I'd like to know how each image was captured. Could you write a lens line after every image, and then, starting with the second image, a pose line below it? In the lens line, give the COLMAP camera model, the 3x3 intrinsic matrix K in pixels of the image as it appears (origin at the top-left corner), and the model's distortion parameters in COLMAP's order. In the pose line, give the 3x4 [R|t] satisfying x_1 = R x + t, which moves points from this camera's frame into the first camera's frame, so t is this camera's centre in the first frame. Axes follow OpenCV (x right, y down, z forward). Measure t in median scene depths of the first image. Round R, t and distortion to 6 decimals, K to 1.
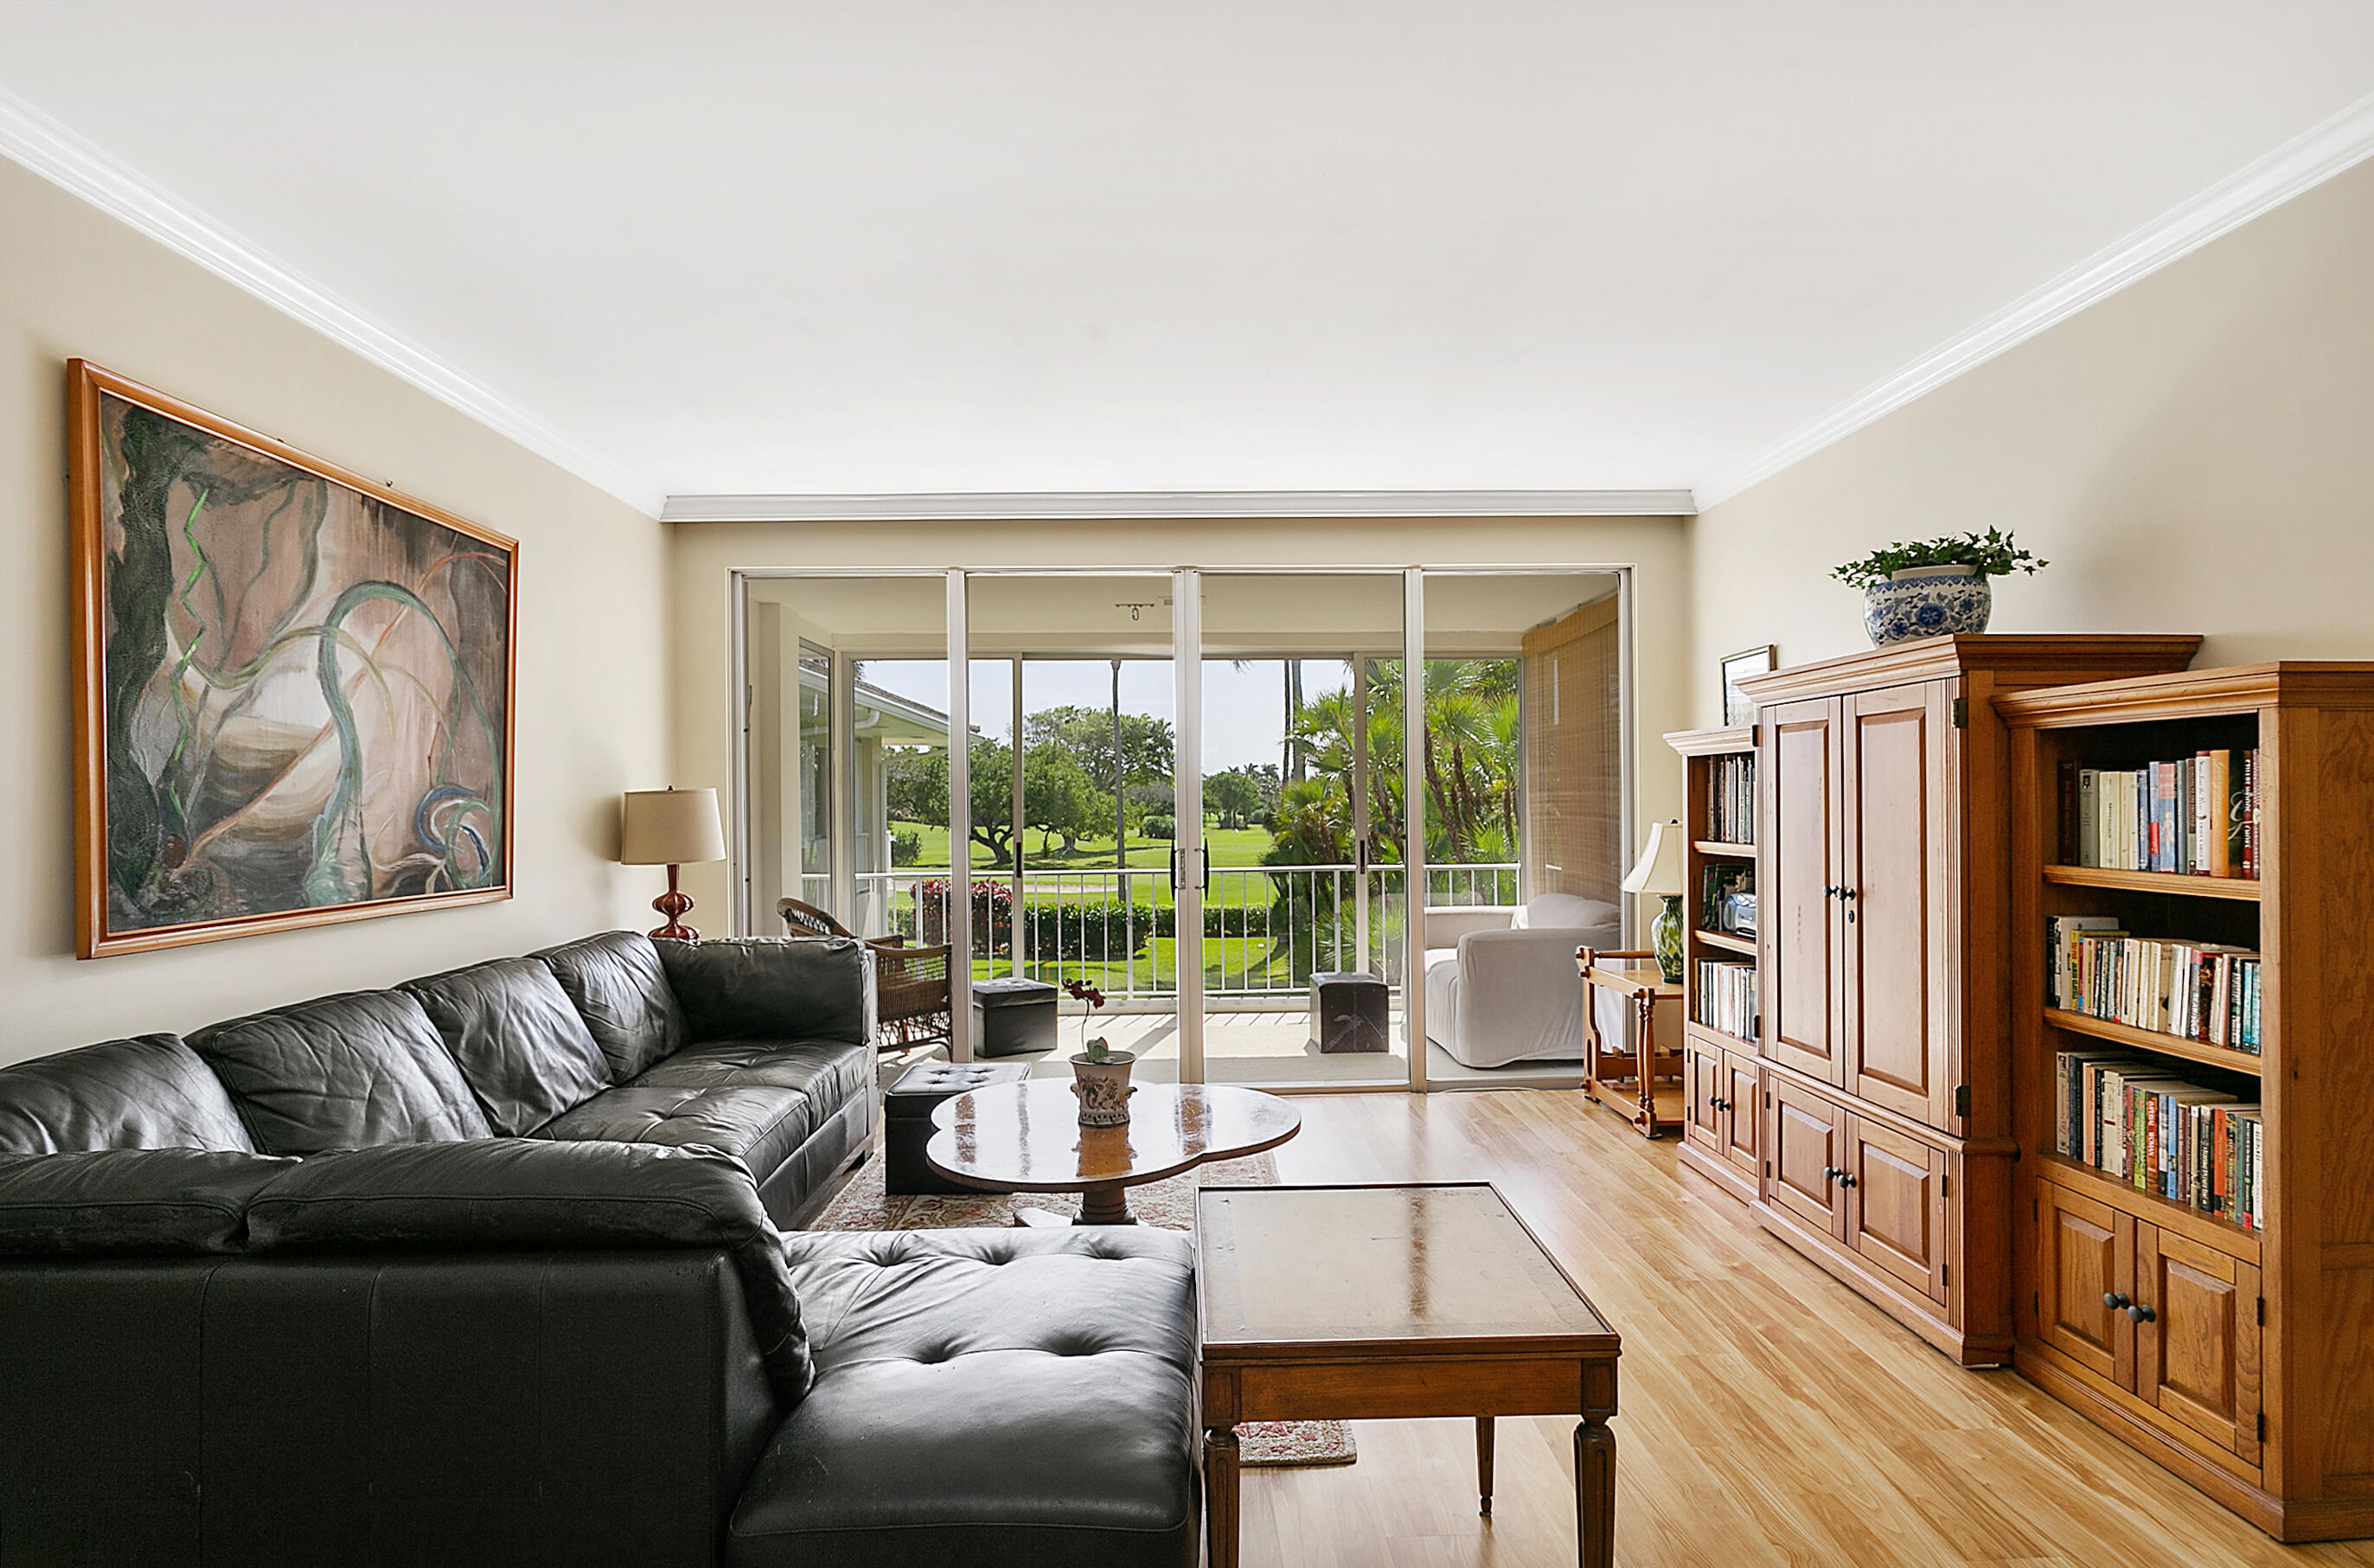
lens RADIAL K [[1218.6, 0, 1187.0], [0, 1218.6, 784.0], [0, 0, 1]] dist [0.004391, 0.000664]
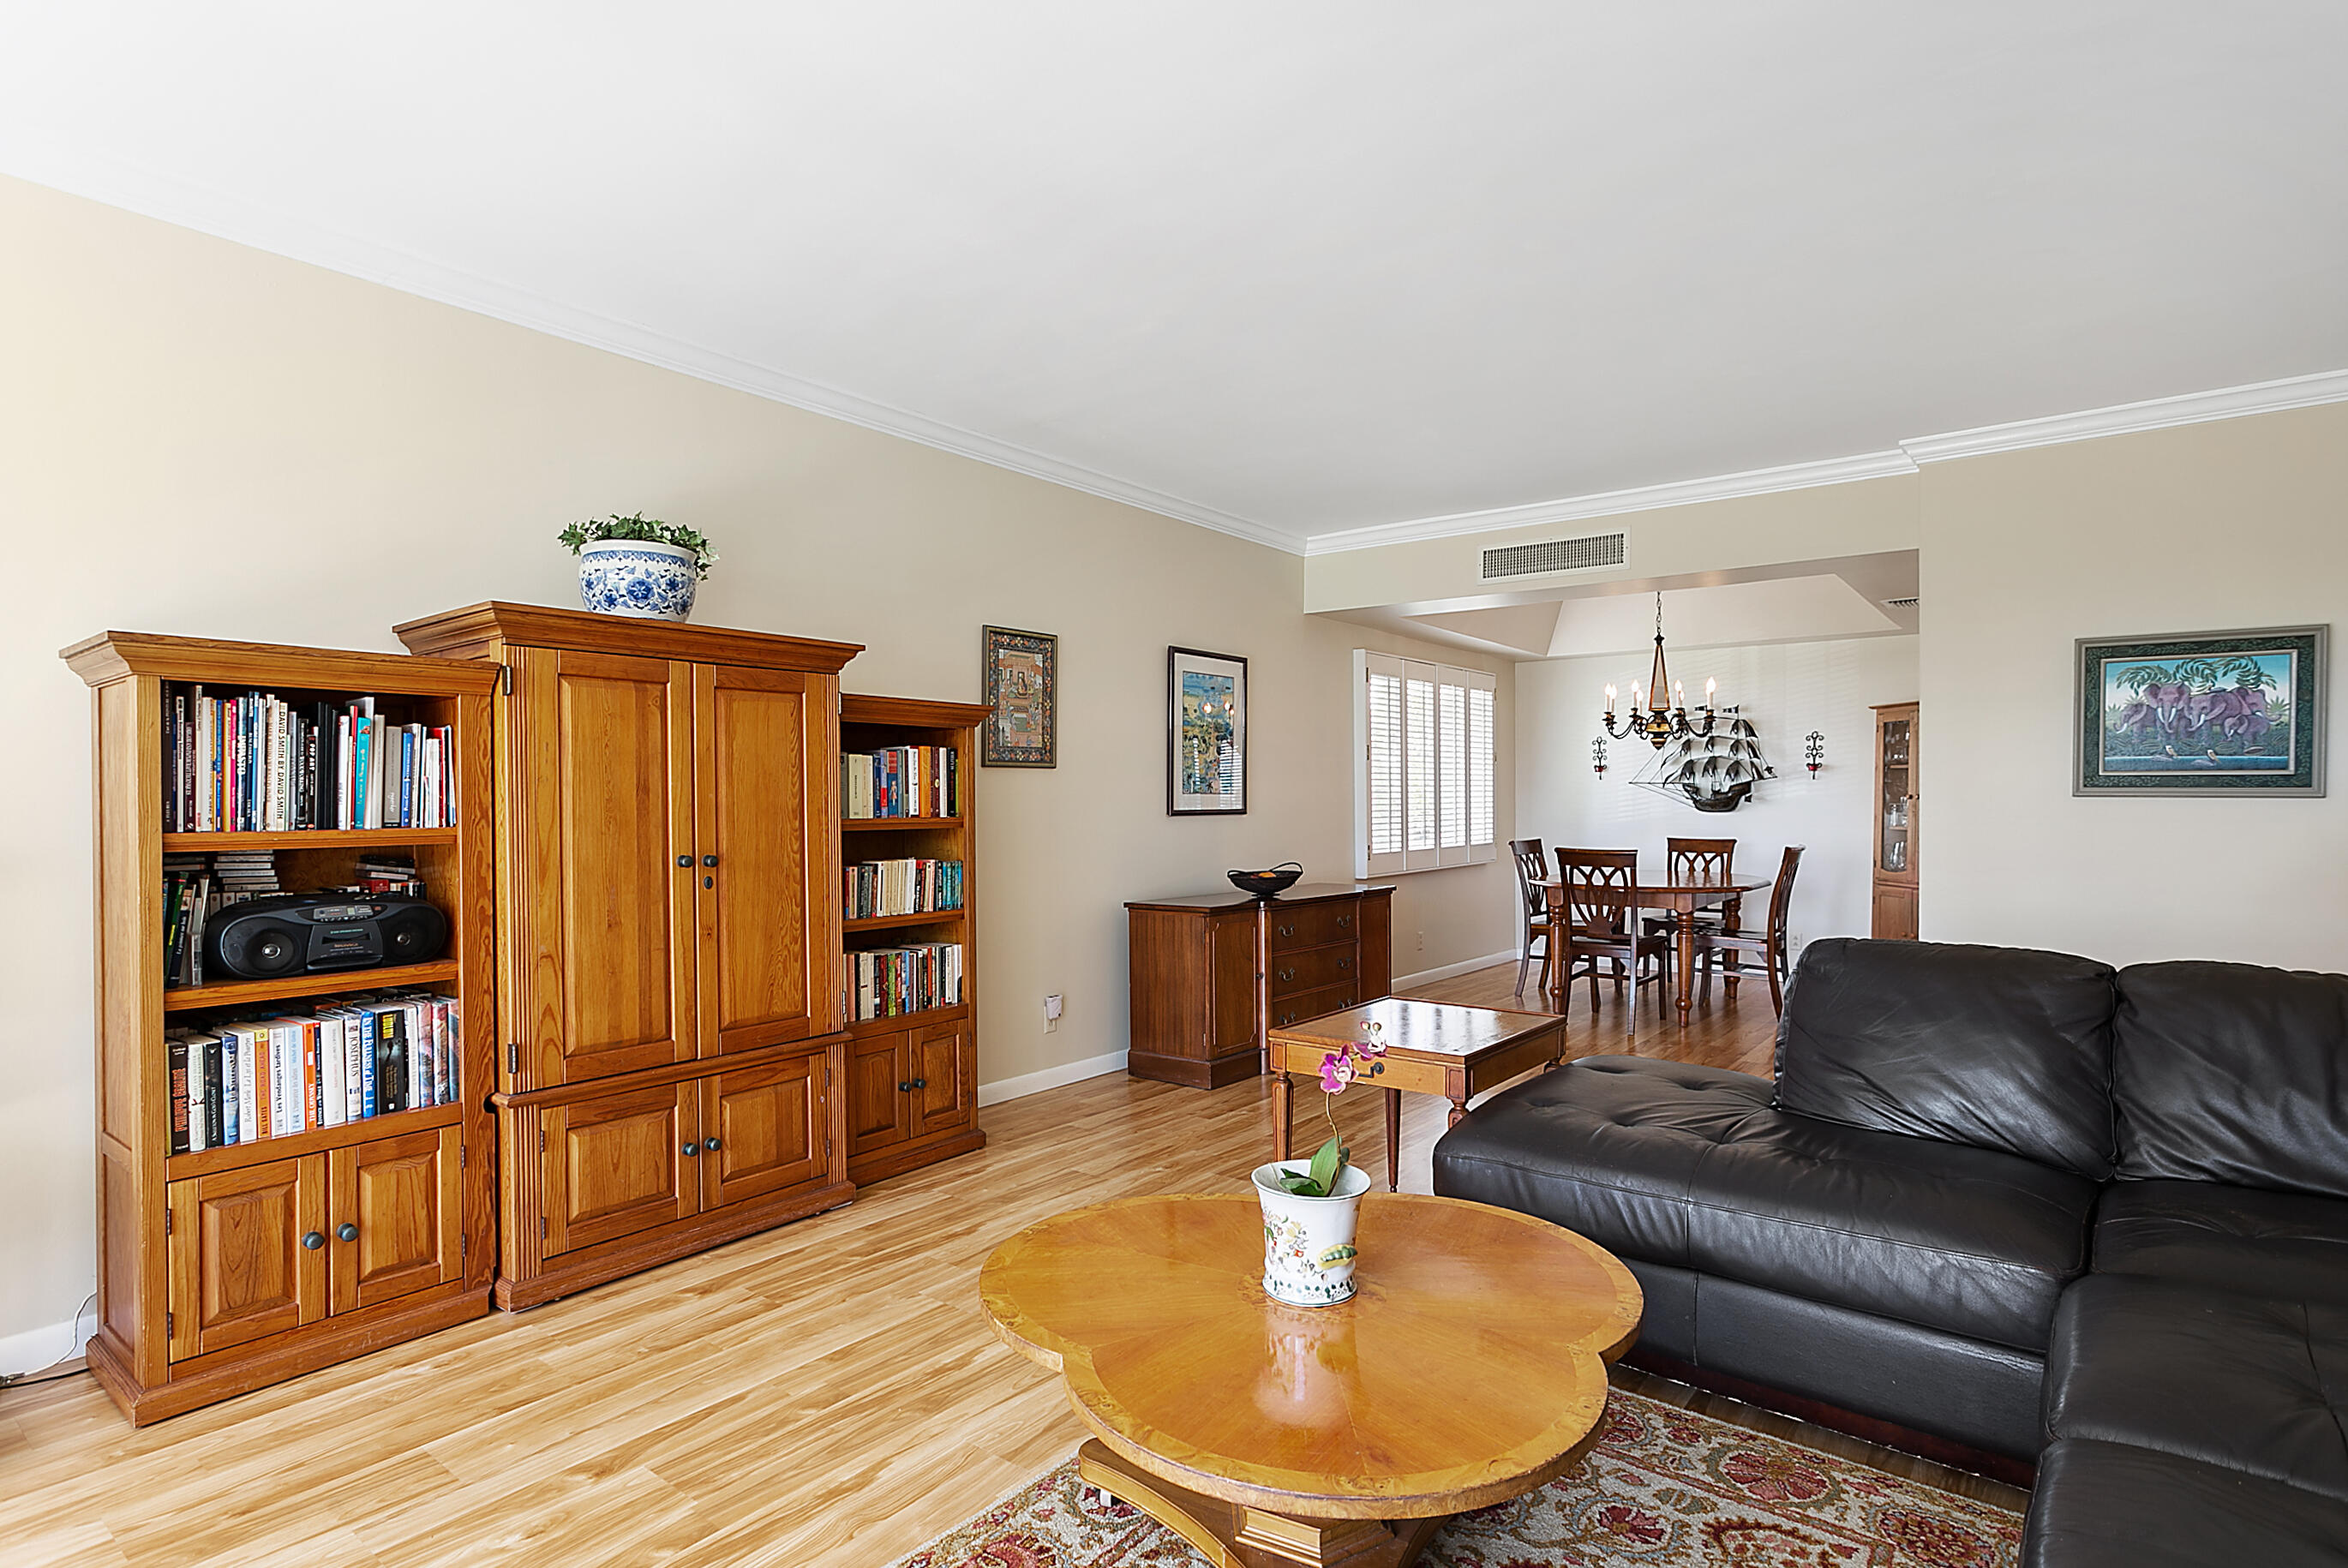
lens RADIAL K [[1230.0, 0, 1176.2], [0, 1230.0, 820.8], [0, 0, 1]] dist [-0.000499, -0.000024]
pose [[-0.780336, 0.004306, 0.625346, -0.402798], [0.005512, 0.999985, -0.000008, 0.060733], [-0.625337, 0.003441, -0.780348, 1.579340]]
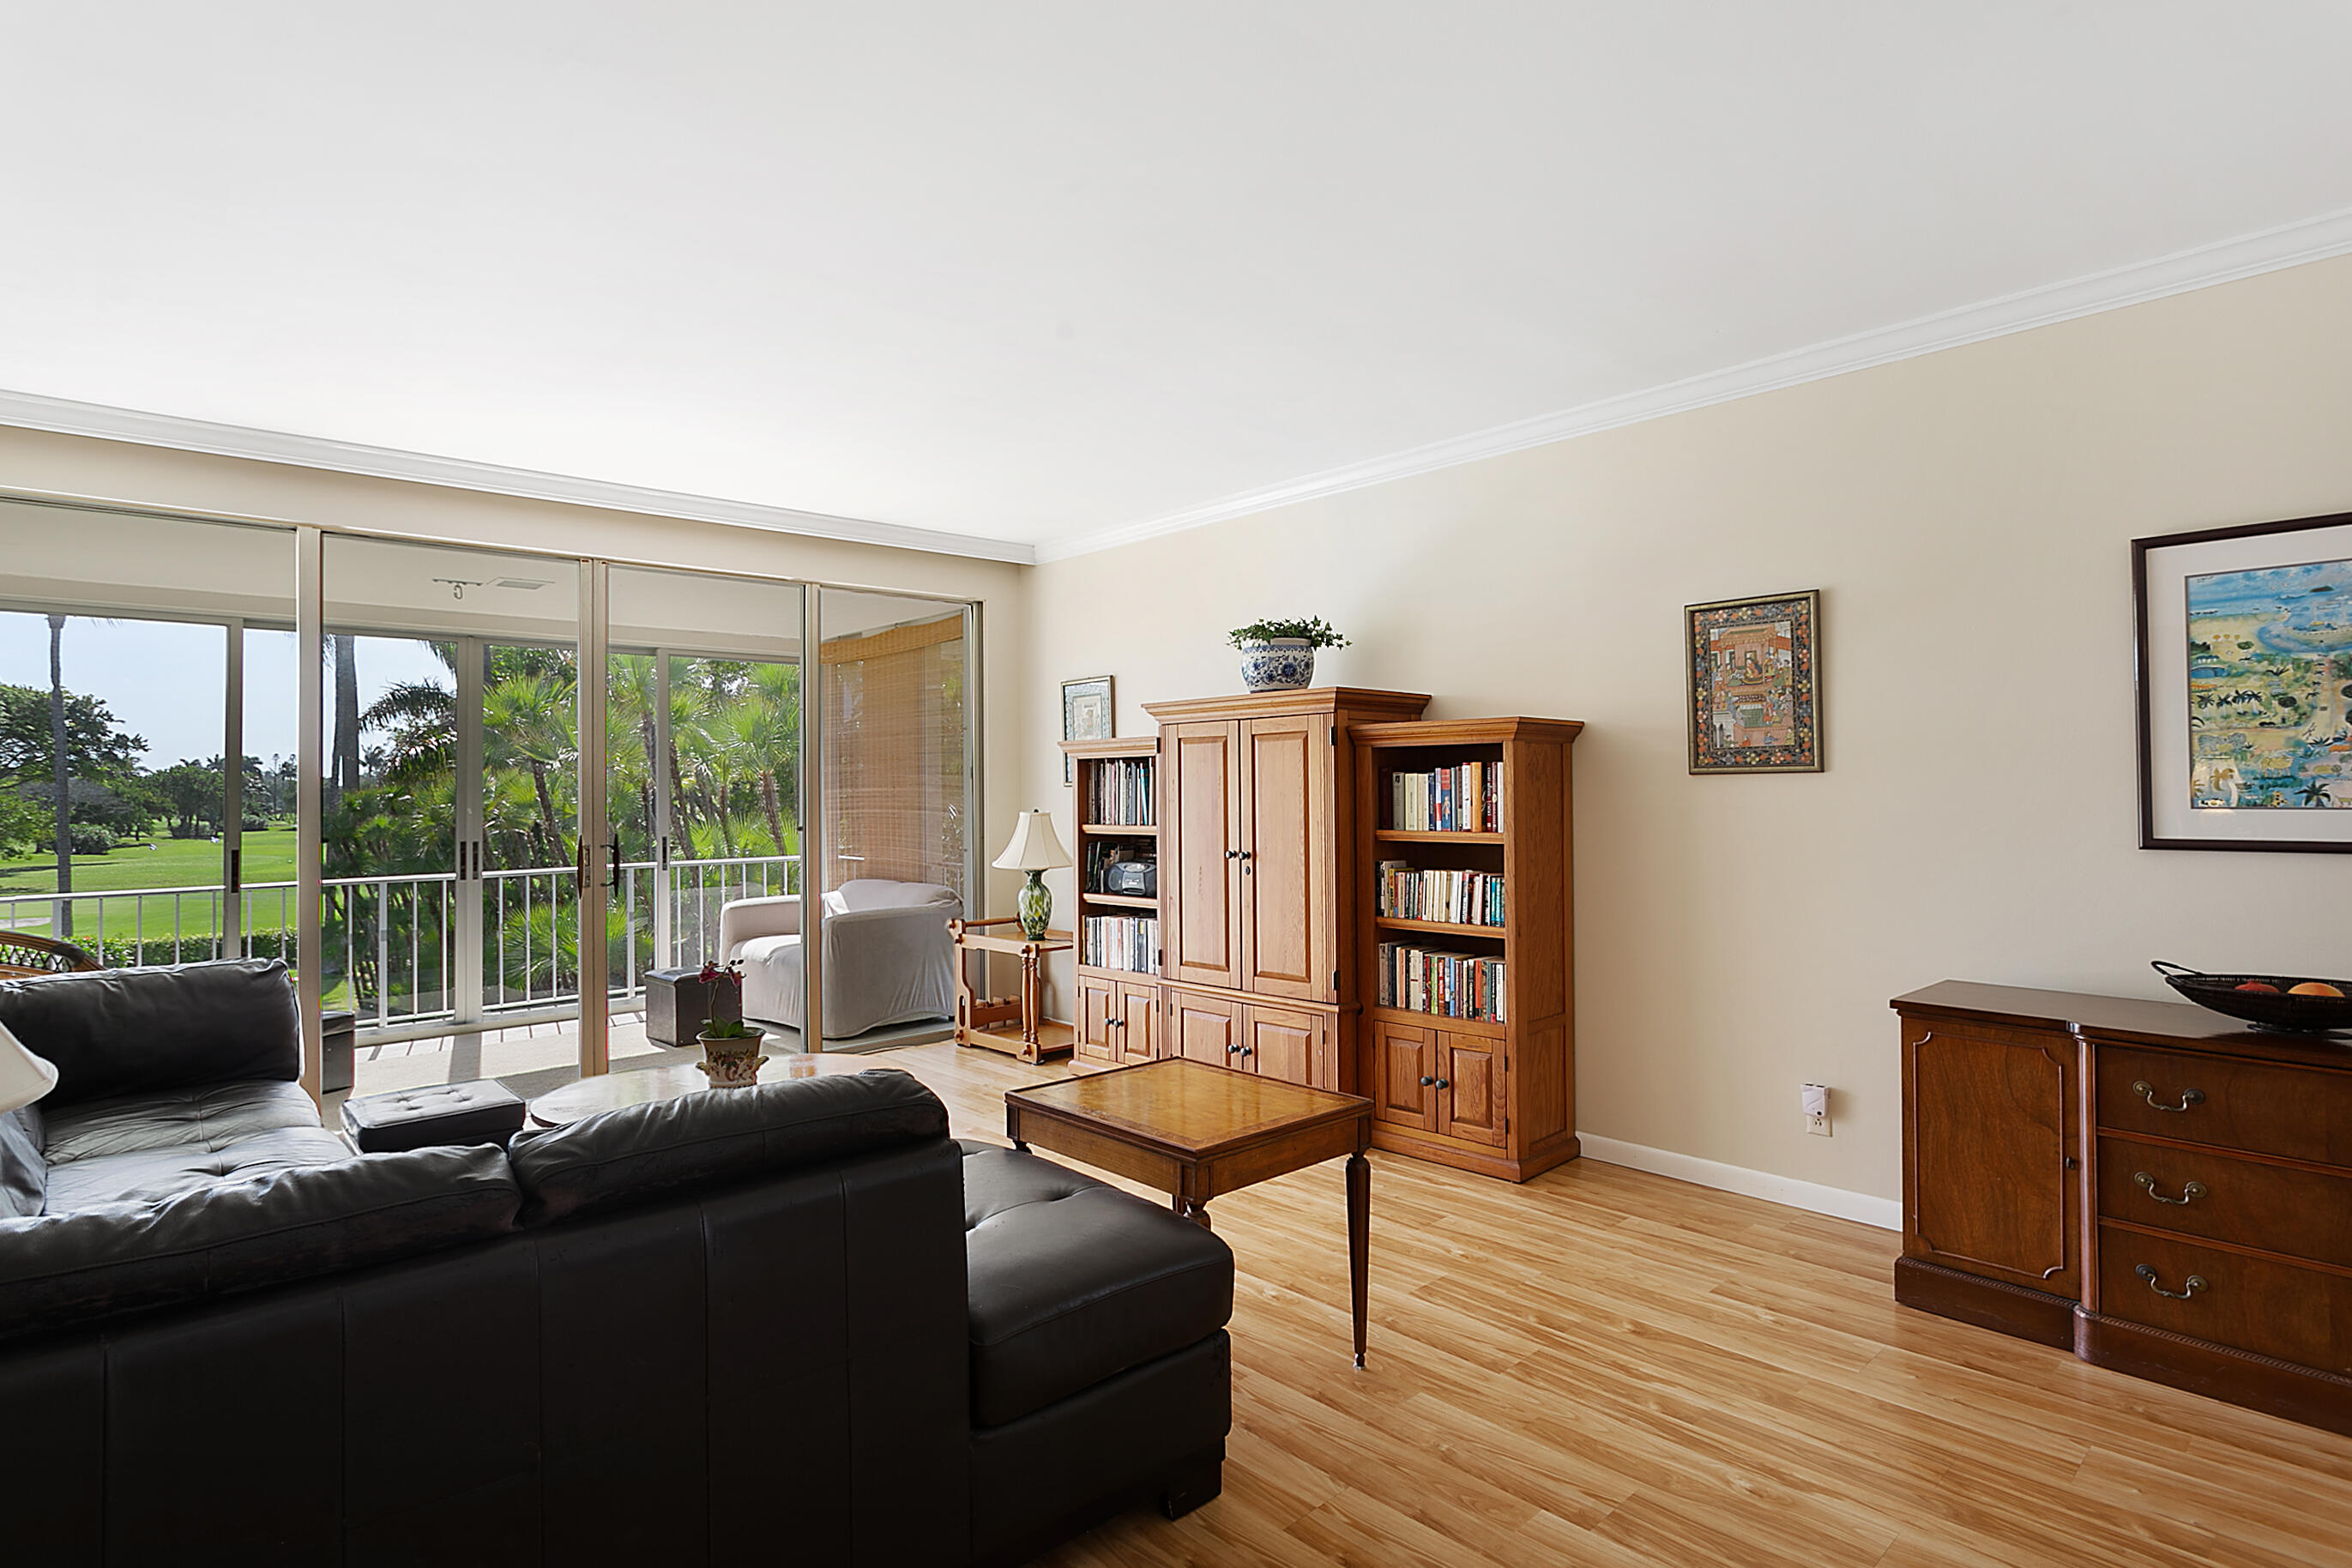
lens RADIAL K [[1240.2, 0, 1136.9], [0, 1240.2, 749.2], [0, 0, 1]] dist [0.000181, -0.000012]
pose [[0.766915, 0.020512, 0.641420, -0.530386], [-0.003185, 0.999598, -0.028158, 0.004969], [-0.641740, 0.019551, 0.766673, -0.065279]]
